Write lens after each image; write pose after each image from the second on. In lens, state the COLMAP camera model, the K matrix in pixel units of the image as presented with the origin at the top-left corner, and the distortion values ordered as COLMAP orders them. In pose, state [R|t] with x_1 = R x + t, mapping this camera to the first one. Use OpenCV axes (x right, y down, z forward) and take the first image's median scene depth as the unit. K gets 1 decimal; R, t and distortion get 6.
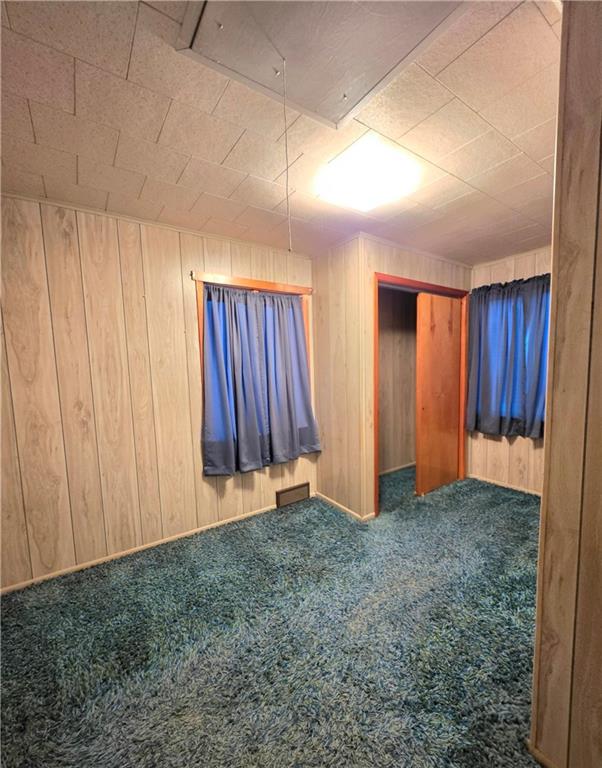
lens RADIAL K [[320.6, 0, 303.6], [0, 320.6, 395.9], [0, 0, 1]] dist [-0.001973, -0.000522]
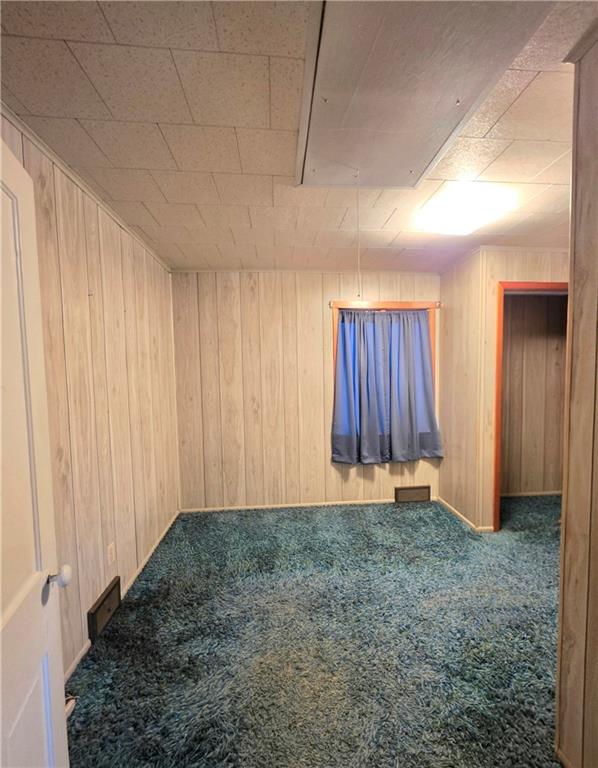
lens RADIAL K [[320.6, 0, 301.6], [0, 320.6, 395.9], [0, 0, 1]] dist [-0.001973, -0.000522]
pose [[0.861213, 0.044856, -0.506261, 0.212707], [-0.055964, 0.998410, -0.006741, 0.008353], [0.505154, 0.034138, 0.862354, -0.155485]]
